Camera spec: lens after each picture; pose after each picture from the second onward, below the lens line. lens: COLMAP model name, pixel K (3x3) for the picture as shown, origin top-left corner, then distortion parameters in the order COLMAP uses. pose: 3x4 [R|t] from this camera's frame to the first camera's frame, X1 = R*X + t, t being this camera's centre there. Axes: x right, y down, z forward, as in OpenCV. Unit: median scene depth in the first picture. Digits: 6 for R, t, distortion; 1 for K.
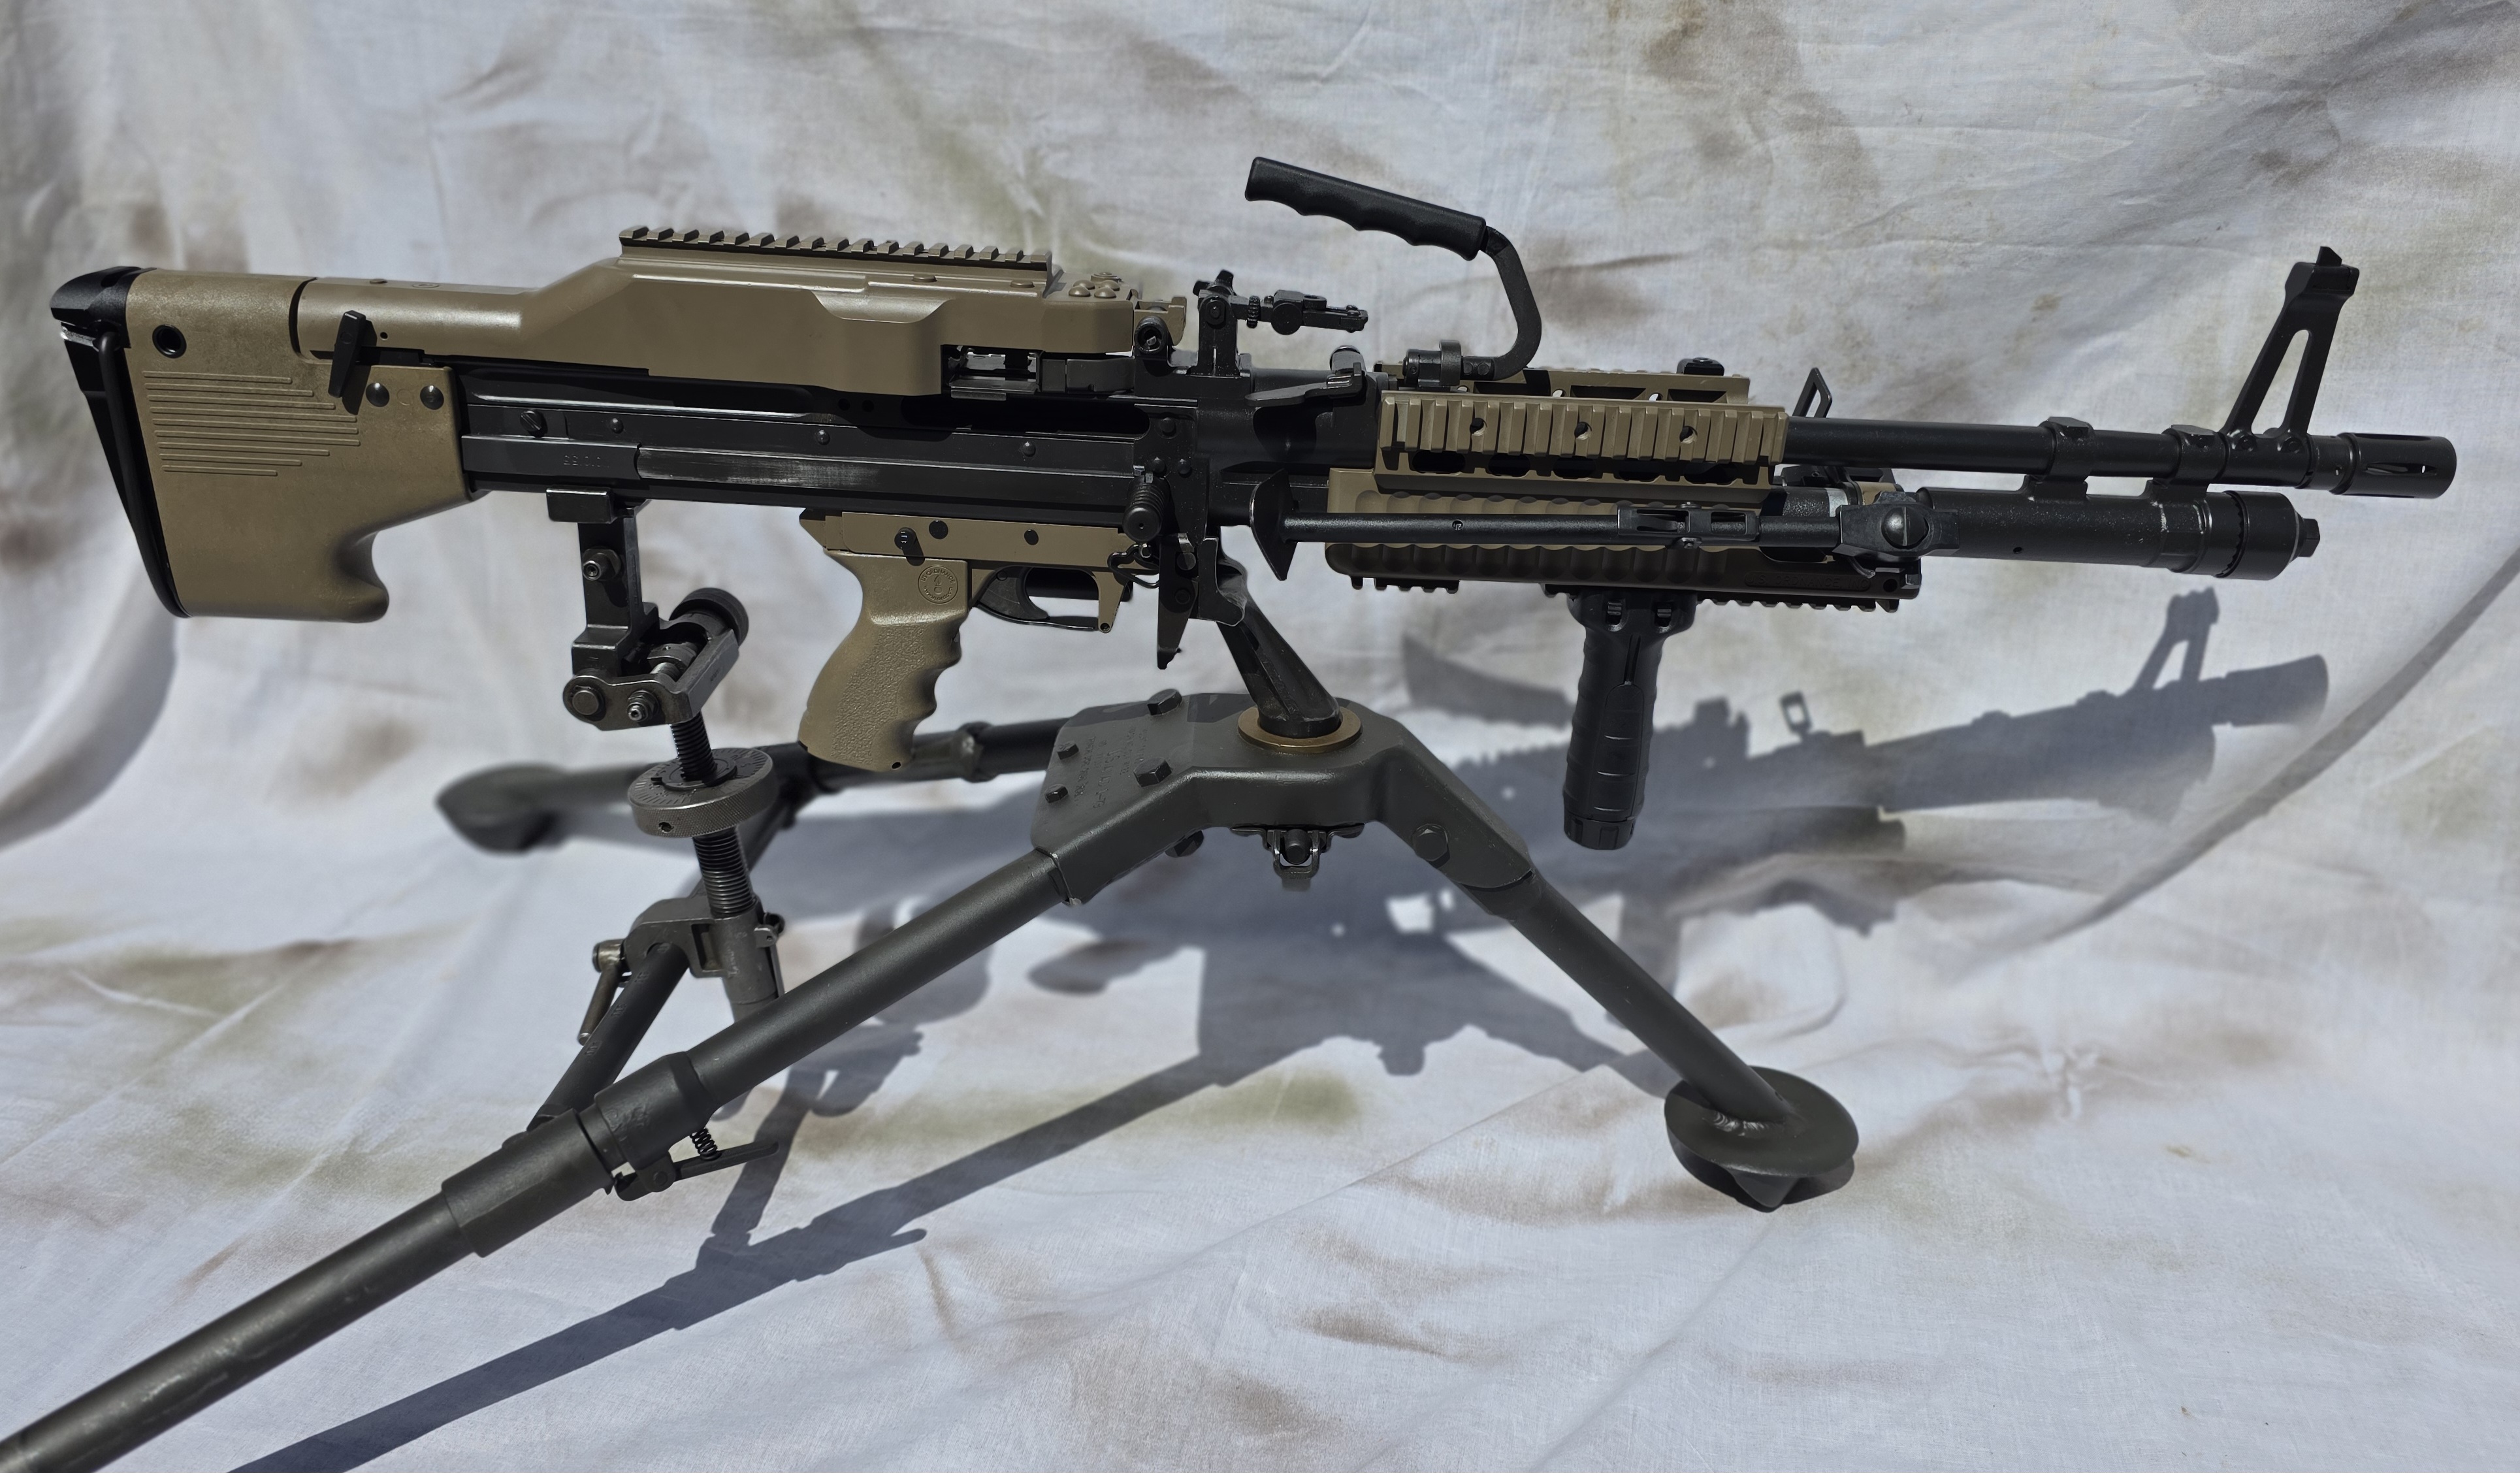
lens RADIAL K [[1853.9, 0, 1221.7], [0, 1853.9, 726.5], [0, 0, 1]] dist [0.083711, -0.096466]
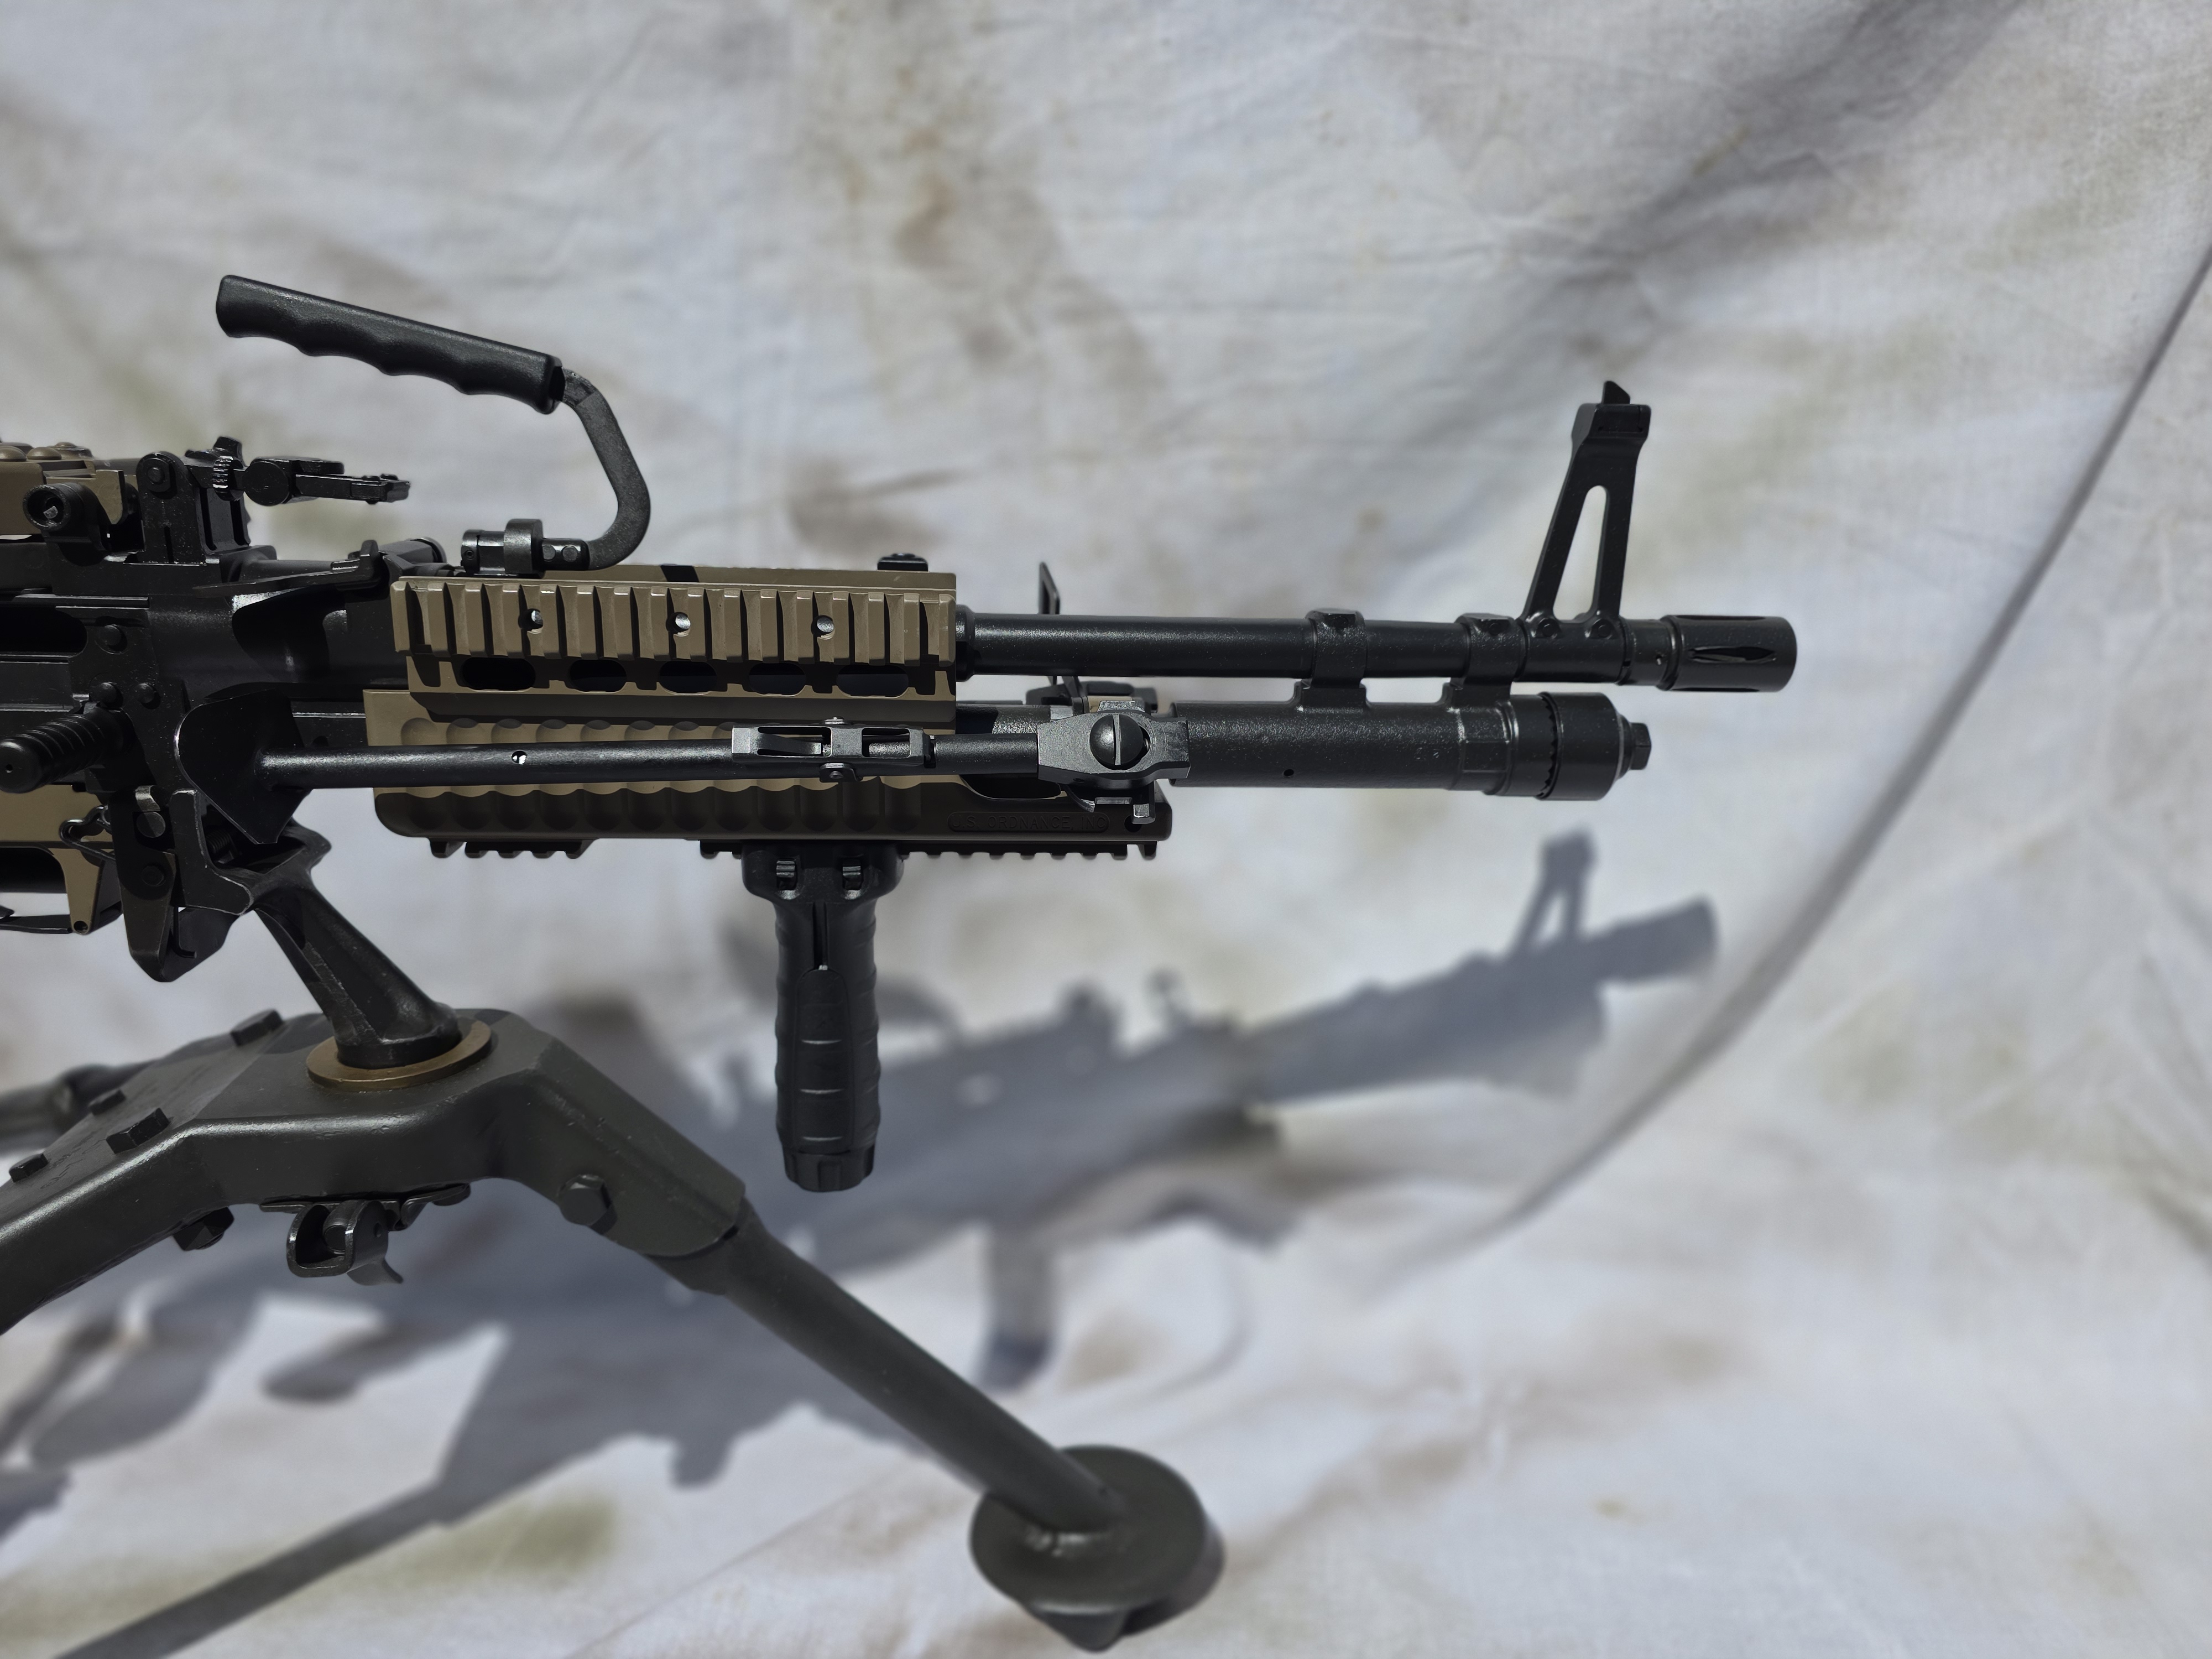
lens RADIAL K [[1617.9, 0, 1106.0], [0, 1617.9, 829.5], [0, 0, 1]] dist [0.055279, -0.057588]
pose [[0.992354, -0.039517, 0.116930, 0.245378], [0.054293, 0.990542, -0.126011, 0.009799], [-0.110845, 0.131396, 0.985114, 0.315352]]
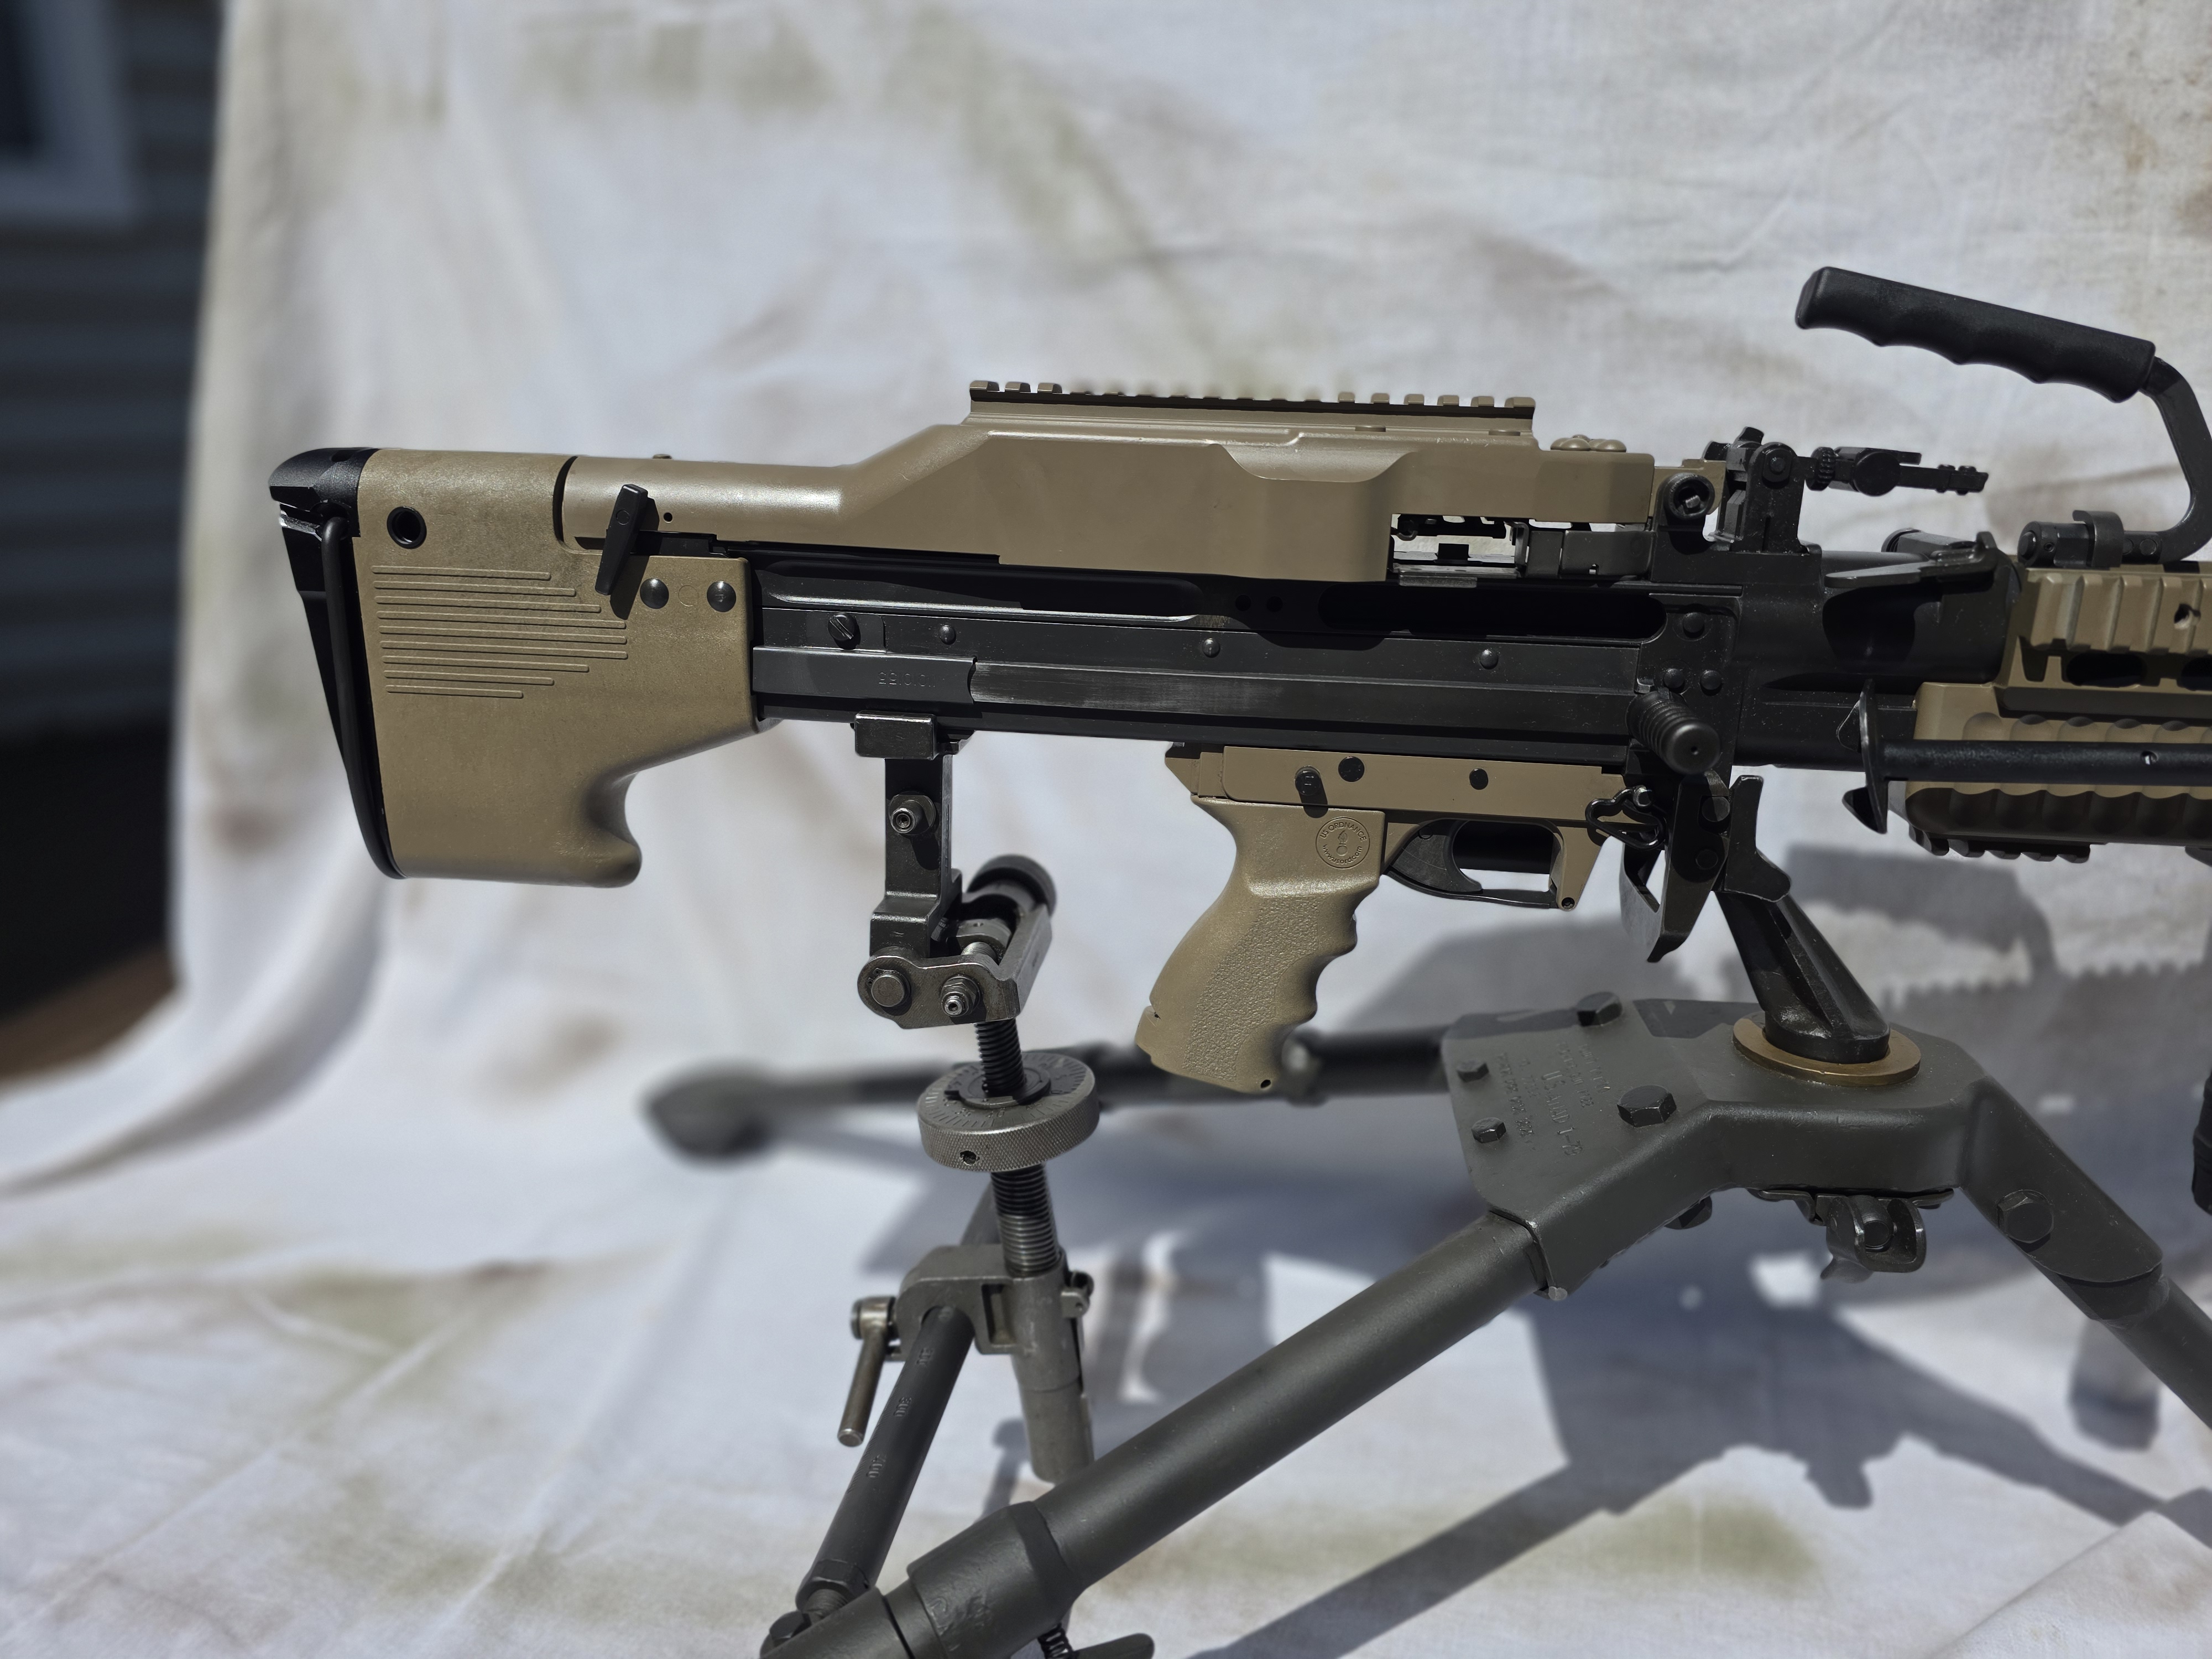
lens RADIAL K [[1636.8, 0, 1106.0], [0, 1636.8, 829.5], [0, 0, 1]] dist [0.066259, -0.067575]
pose [[0.995297, 0.009767, -0.096374, -0.174684], [-0.021783, 0.991989, -0.124433, 0.002738], [0.094386, 0.125947, 0.987537, 0.316336]]
